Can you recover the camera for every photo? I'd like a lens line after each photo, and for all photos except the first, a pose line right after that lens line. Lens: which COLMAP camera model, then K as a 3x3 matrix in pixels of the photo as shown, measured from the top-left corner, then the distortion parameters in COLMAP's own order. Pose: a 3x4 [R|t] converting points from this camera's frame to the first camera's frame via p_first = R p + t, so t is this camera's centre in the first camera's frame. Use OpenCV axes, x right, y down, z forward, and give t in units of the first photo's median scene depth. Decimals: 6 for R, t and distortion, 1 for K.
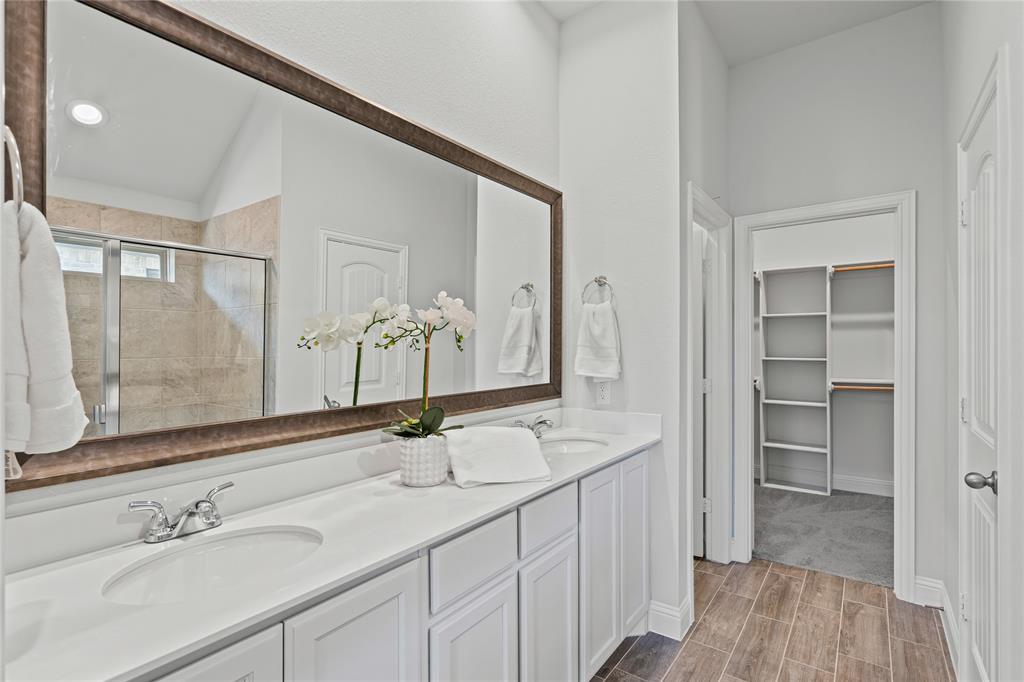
lens RADIAL K [[483.1, 0, 508.3], [0, 483.1, 345.0], [0, 0, 1]] dist [-0.003564, 0.002797]
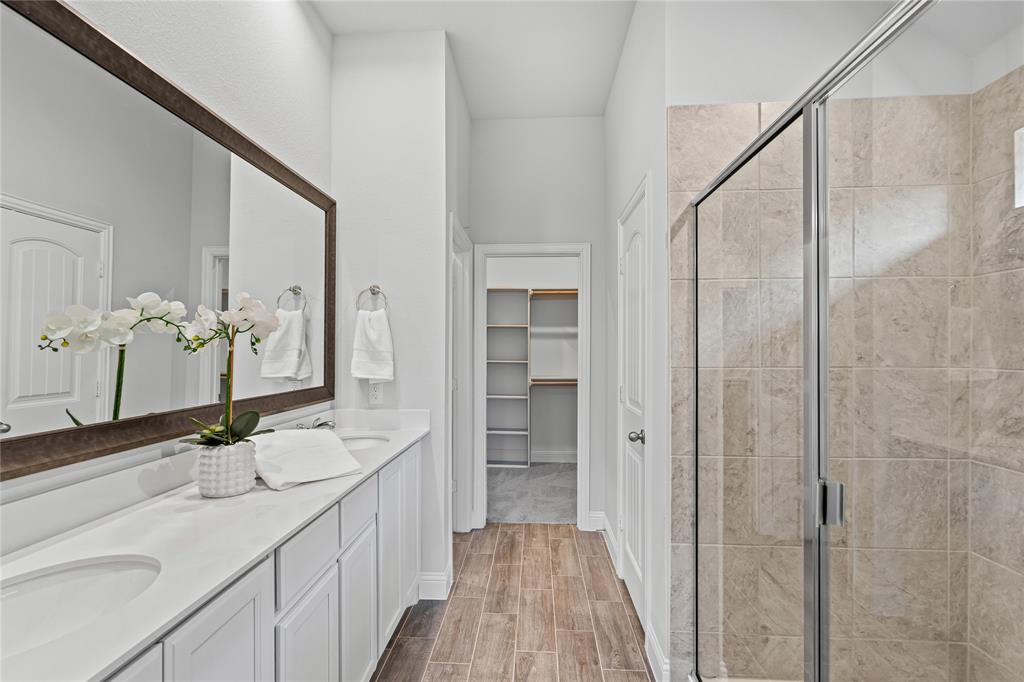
lens RADIAL K [[483.1, 0, 496.5], [0, 483.1, 347.2], [0, 0, 1]] dist [-0.003564, 0.002797]
pose [[0.840785, 0.010839, 0.541261, -0.185523], [-0.008924, 0.999941, -0.006161, -0.000184], [-0.541296, 0.000350, 0.840832, -0.062995]]
